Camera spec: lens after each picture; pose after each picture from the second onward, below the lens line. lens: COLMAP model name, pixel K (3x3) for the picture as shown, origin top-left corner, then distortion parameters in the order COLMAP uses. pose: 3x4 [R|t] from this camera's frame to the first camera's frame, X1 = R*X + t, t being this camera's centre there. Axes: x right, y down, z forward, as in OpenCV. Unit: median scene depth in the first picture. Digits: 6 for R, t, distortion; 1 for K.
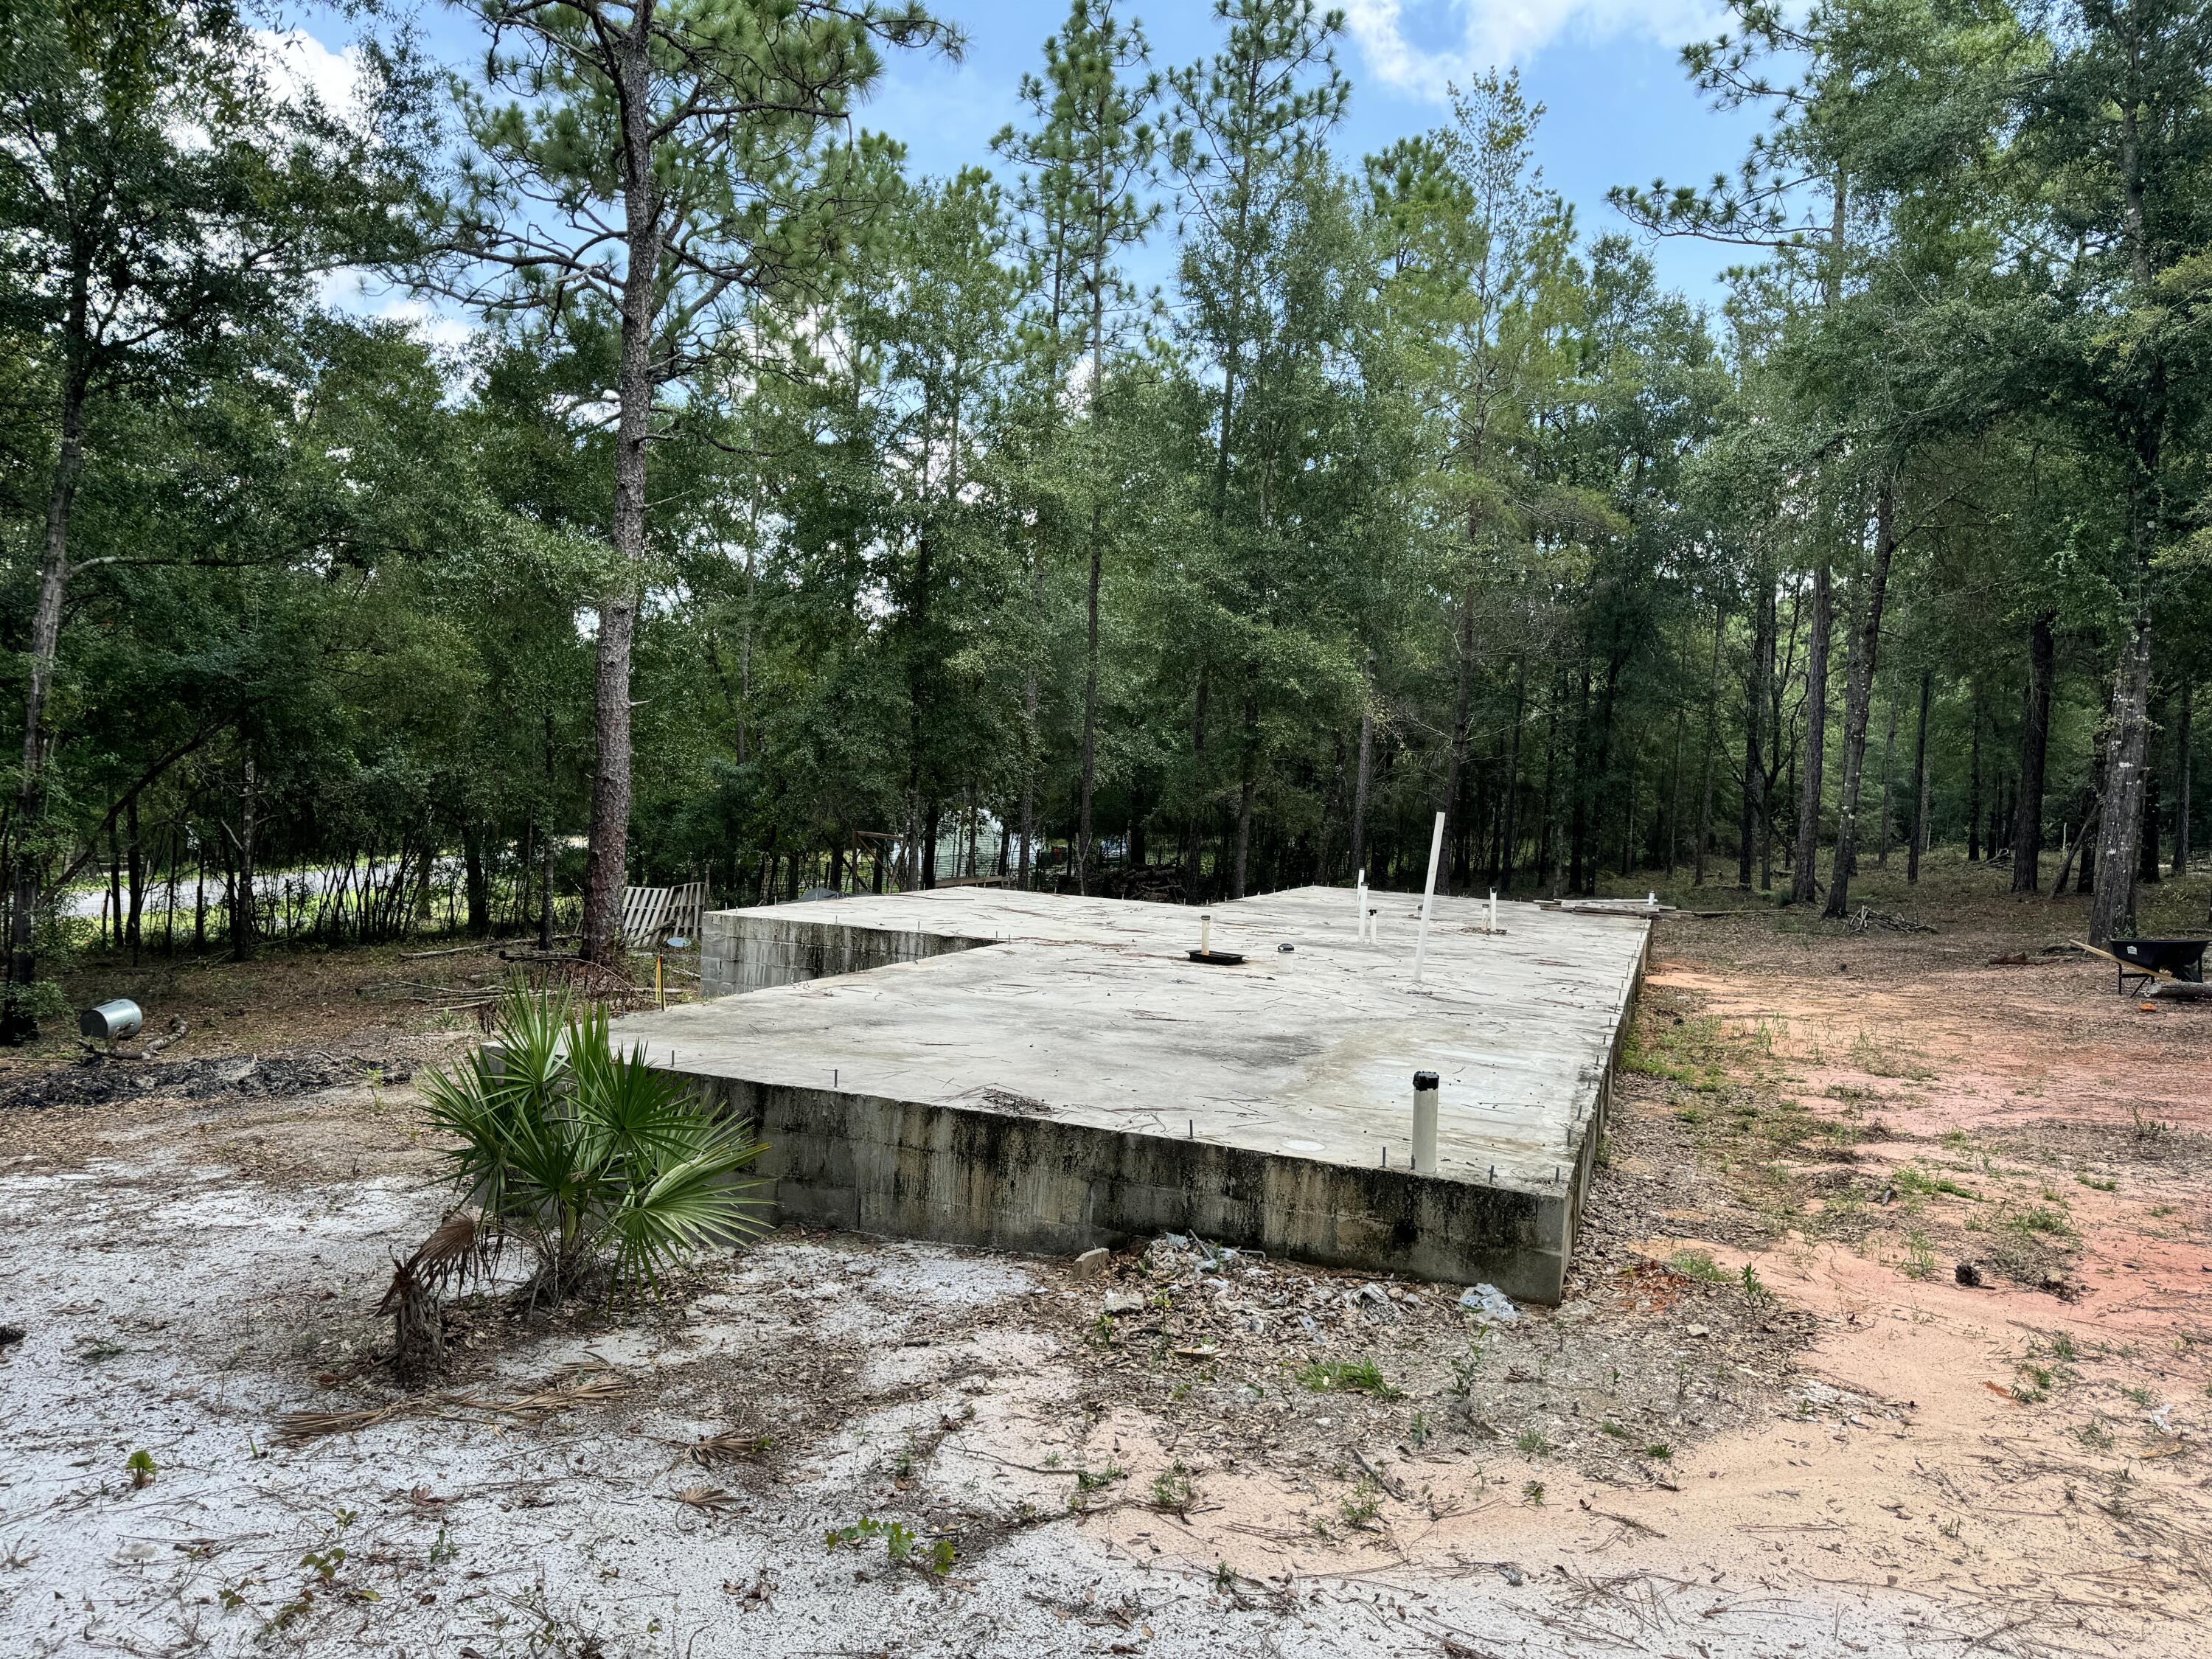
lens RADIAL K [[1583.0, 0, 1111.1], [0, 1583.0, 809.6], [0, 0, 1]] dist [0.039538, 0.002849]
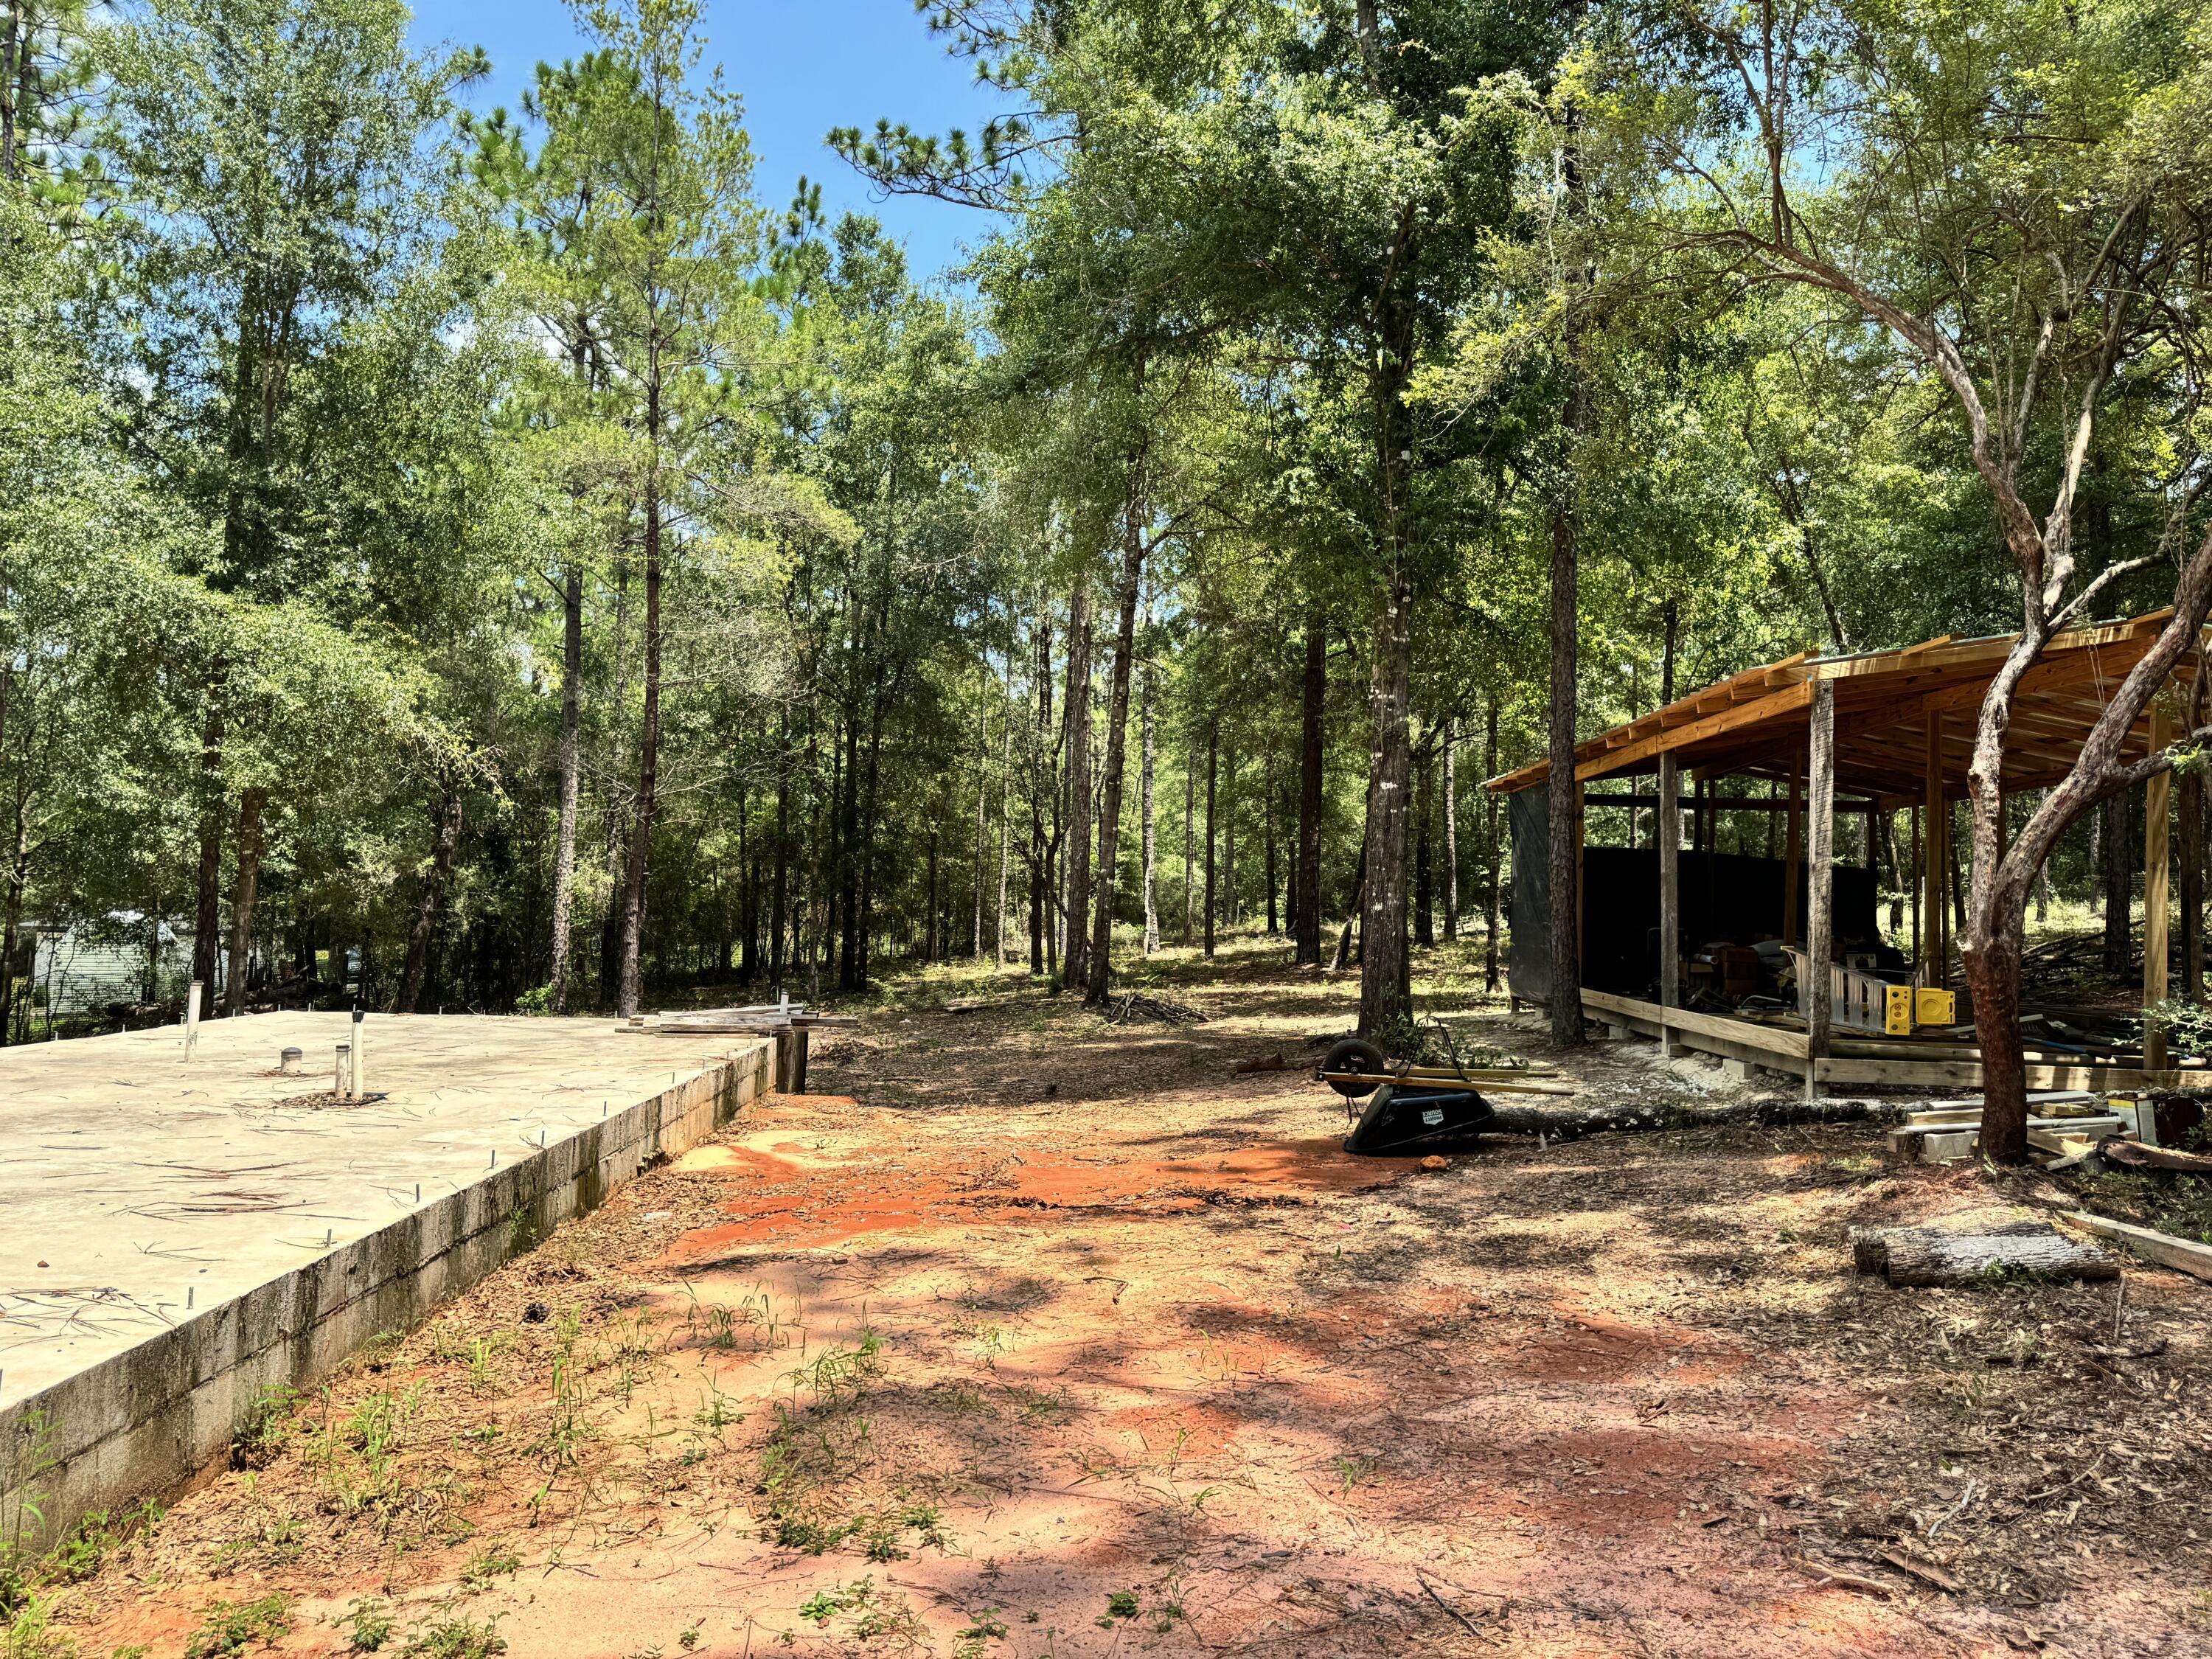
lens RADIAL K [[1530.3, 0, 1106.0], [0, 1530.3, 829.5], [0, 0, 1]] dist [0.089587, -0.109740]
pose [[0.928822, -0.010513, 0.370378, 0.145623], [0.030316, 0.998402, -0.047686, 0.011773], [-0.369285, 0.055520, 0.927656, 0.231287]]
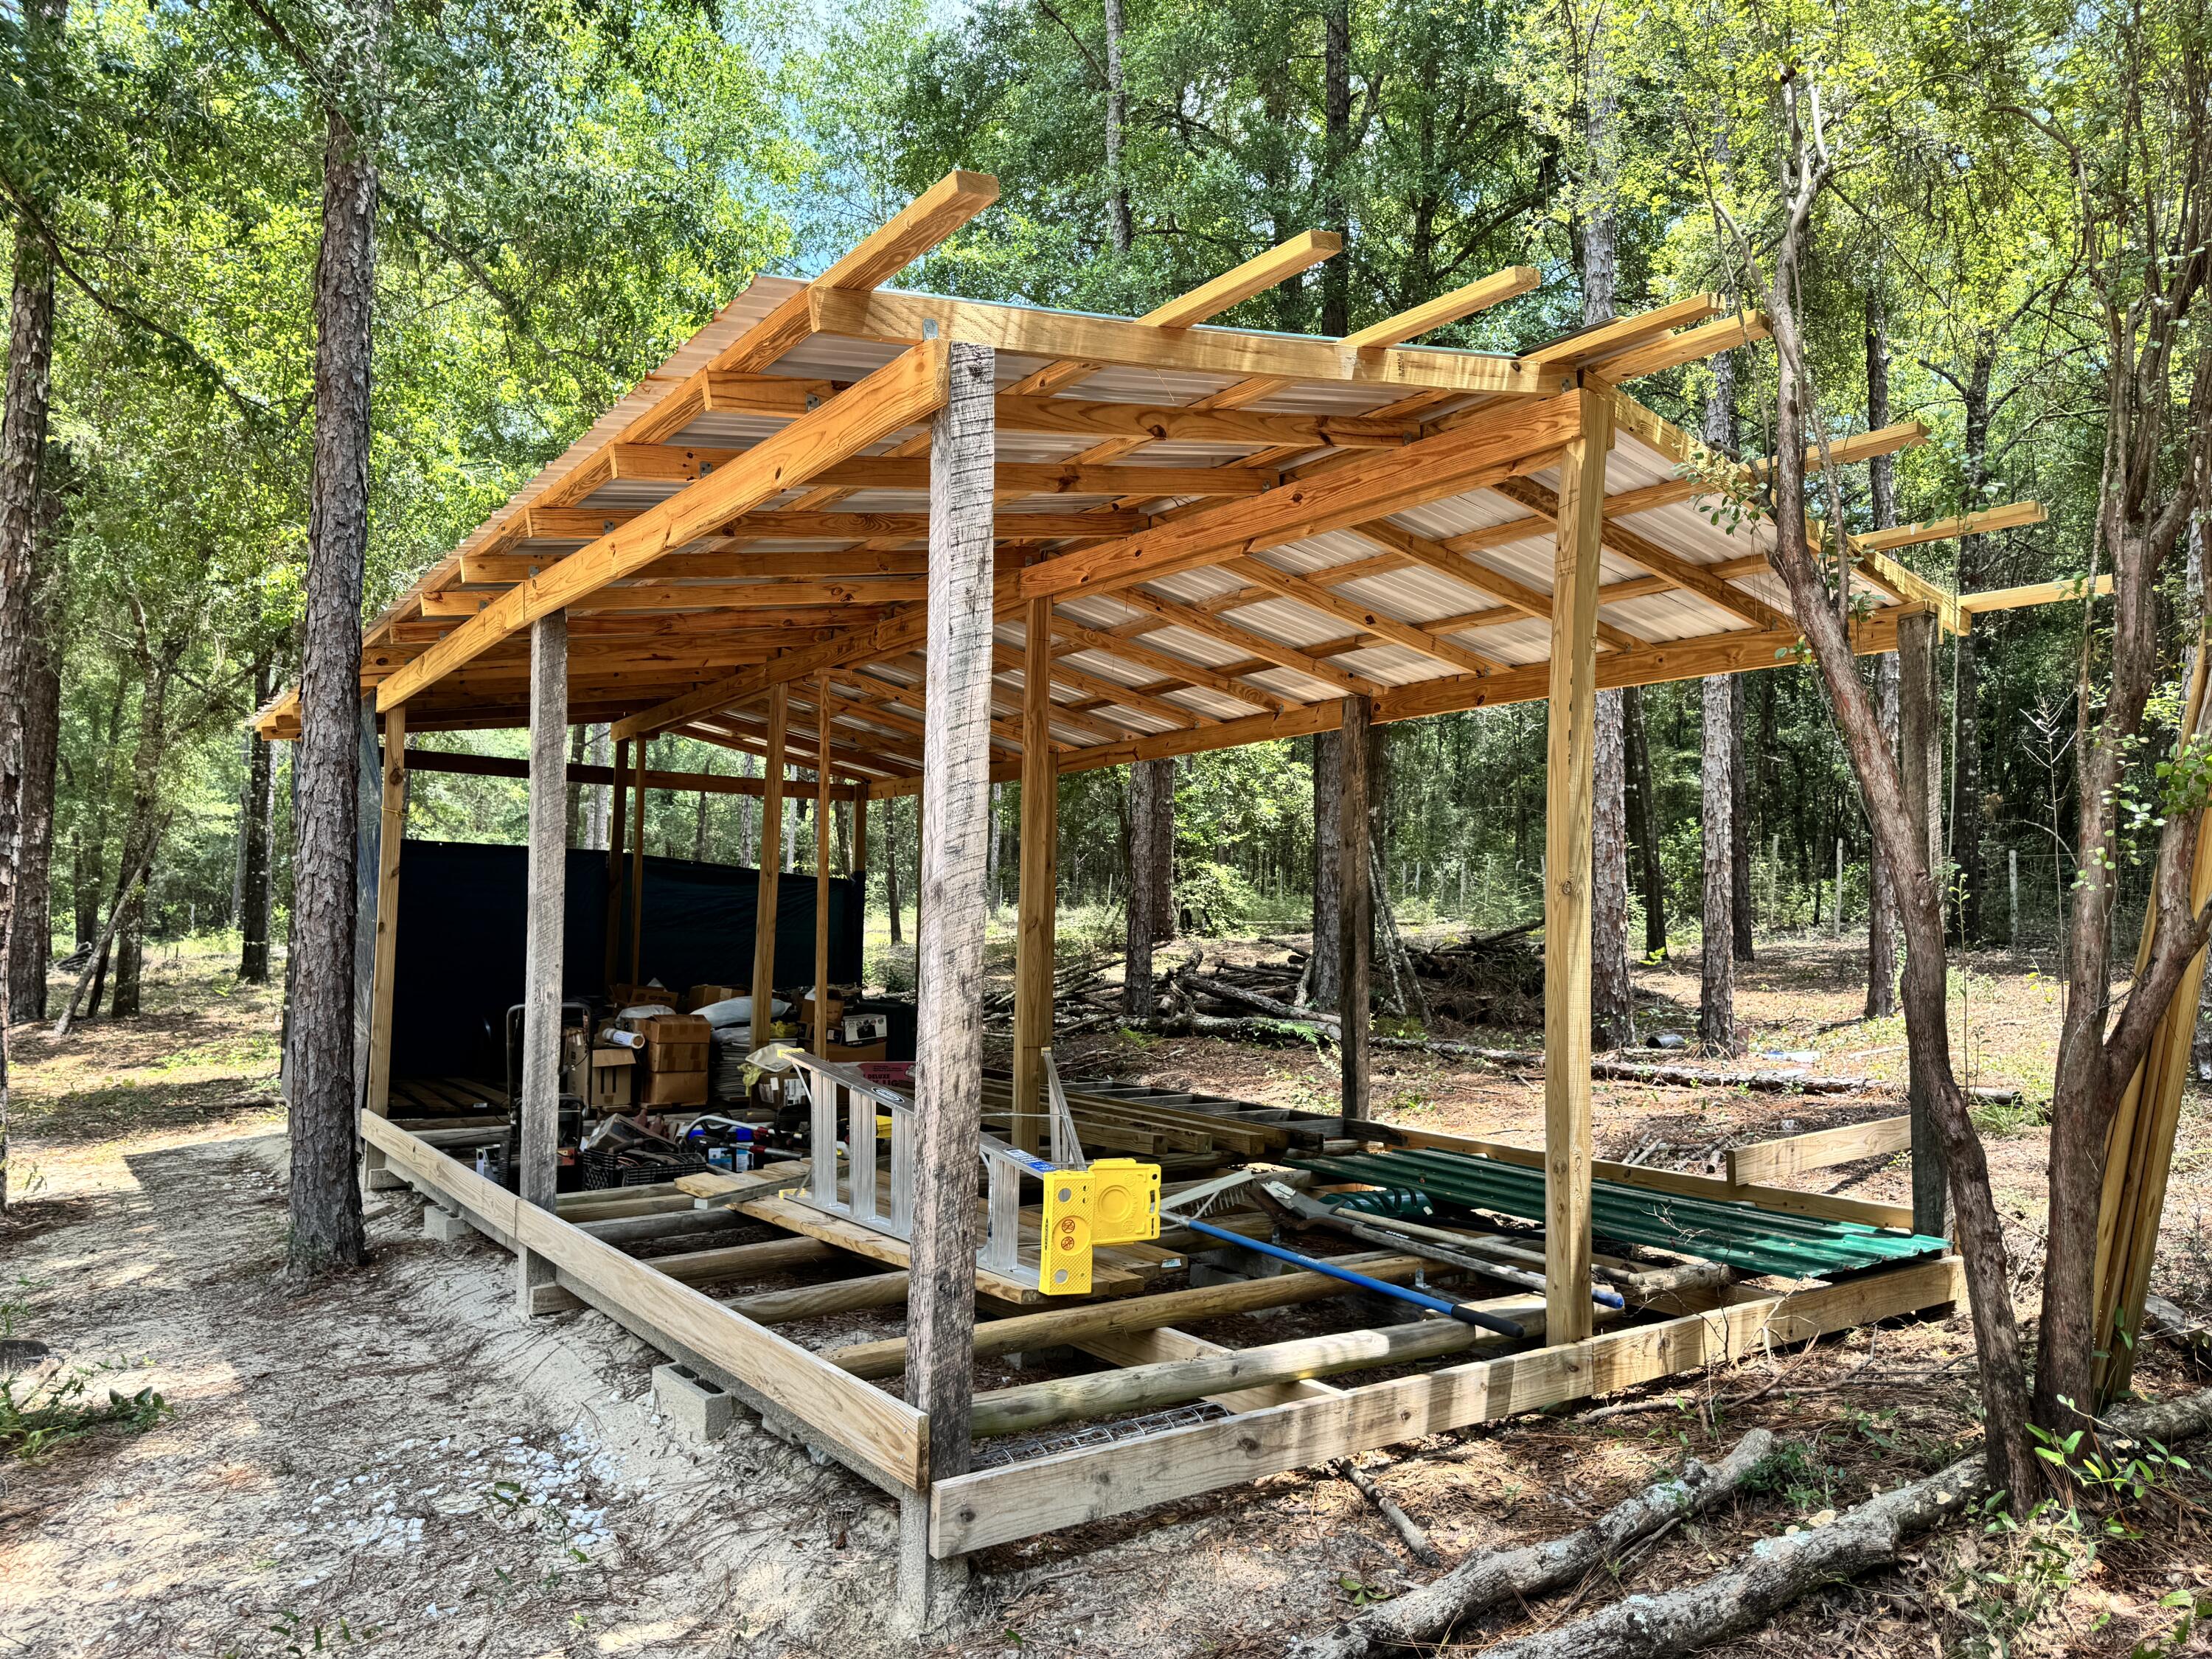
lens RADIAL K [[1563.3, 0, 1173.0], [0, 1563.3, 809.0], [0, 0, 1]] dist [0.010151, -0.046165]
pose [[0.467887, 0.018275, 0.883599, 0.295224], [0.034735, 0.998633, -0.039047, 0.008229], [-0.883105, 0.048961, 0.466613, 0.392096]]
